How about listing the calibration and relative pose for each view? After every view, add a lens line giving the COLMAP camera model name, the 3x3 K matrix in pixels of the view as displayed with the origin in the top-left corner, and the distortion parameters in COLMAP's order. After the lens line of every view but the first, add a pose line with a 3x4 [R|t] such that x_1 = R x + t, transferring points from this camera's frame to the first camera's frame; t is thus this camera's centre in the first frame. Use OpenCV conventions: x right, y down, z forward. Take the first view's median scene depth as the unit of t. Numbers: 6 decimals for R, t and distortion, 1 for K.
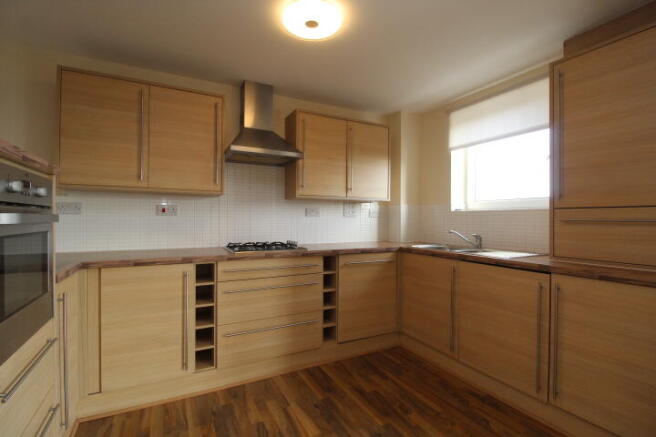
lens RADIAL K [[308.3, 0, 326.8], [0, 308.3, 219.3], [0, 0, 1]] dist [-0.012418, -0.002935]
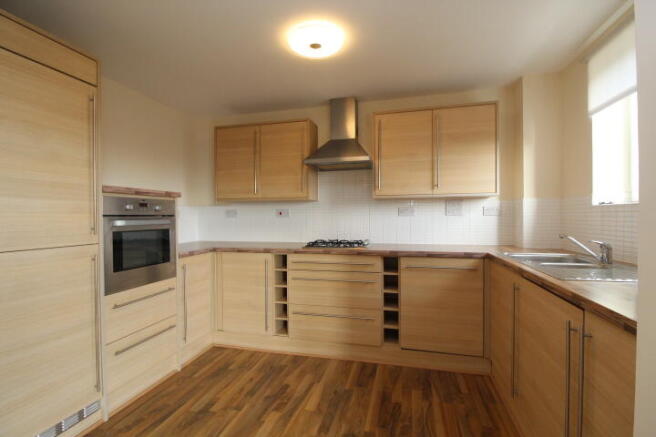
lens RADIAL K [[308.3, 0, 327.9], [0, 308.3, 219.3], [0, 0, 1]] dist [-0.012418, -0.002935]
pose [[0.735588, -0.005004, -0.677410, 0.547442], [0.011997, 0.999912, 0.005641, -0.008390], [0.677322, -0.012276, 0.735584, 0.149495]]
